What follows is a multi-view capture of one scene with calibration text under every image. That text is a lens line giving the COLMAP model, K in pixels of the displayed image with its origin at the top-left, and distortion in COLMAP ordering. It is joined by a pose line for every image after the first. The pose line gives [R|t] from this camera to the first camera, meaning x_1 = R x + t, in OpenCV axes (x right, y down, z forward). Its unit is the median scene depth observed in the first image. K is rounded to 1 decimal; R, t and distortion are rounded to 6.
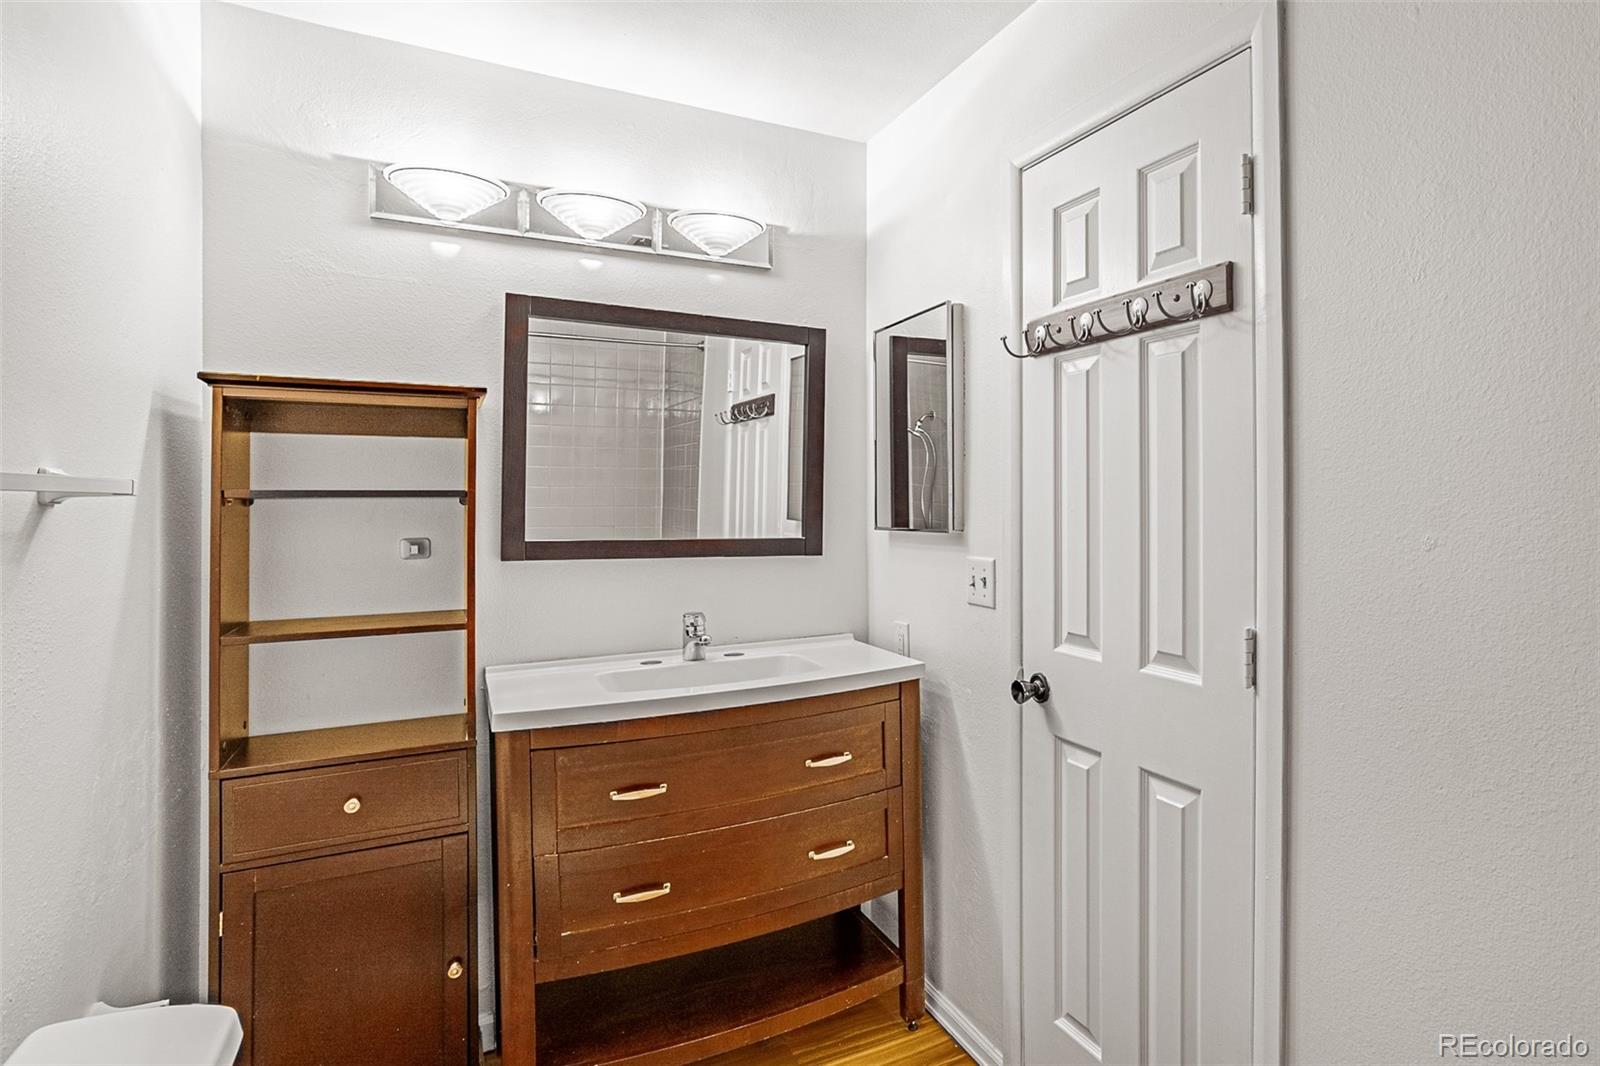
lens RADIAL K [[758.9, 0, 804.8], [0, 758.9, 529.1], [0, 0, 1]] dist [-0.043065, 0.022595]
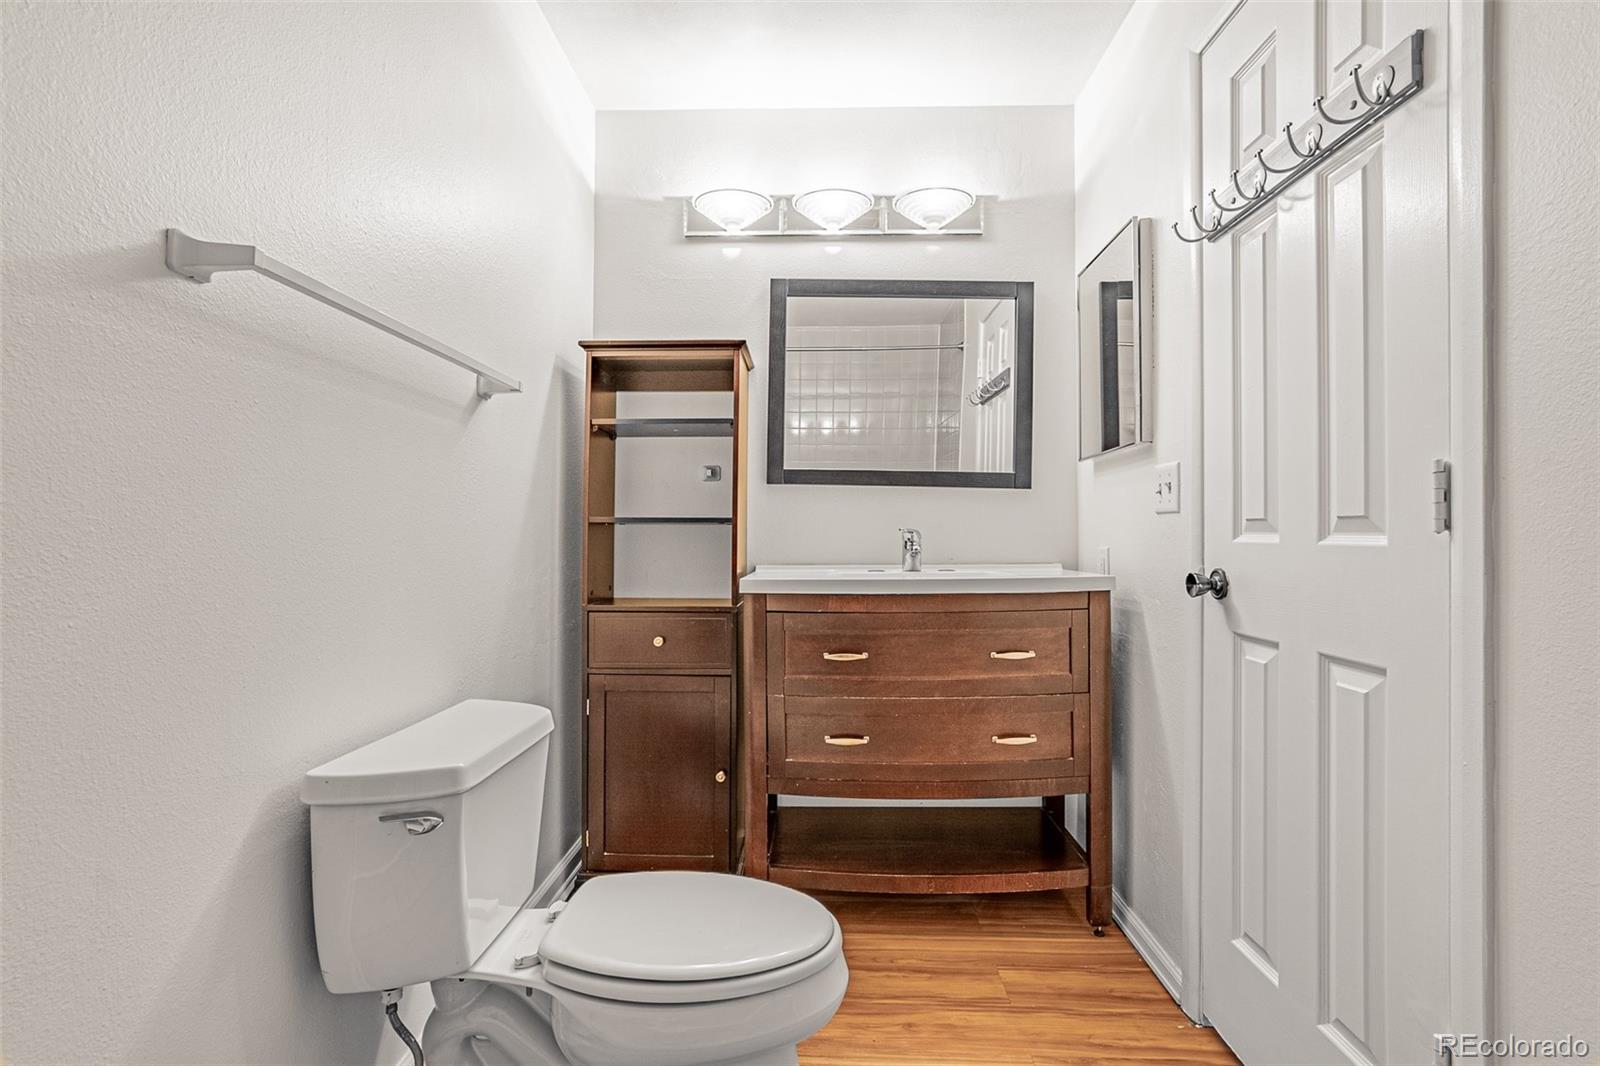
lens RADIAL K [[620.3, 0, 797.6], [0, 620.3, 539.7], [0, 0, 1]] dist [-0.034097, 0.010939]
pose [[0.892446, 0.031398, -0.450060, 0.160912], [-0.036728, 0.999320, -0.003114, 0.157895], [0.449656, 0.019309, 0.892993, 0.041568]]
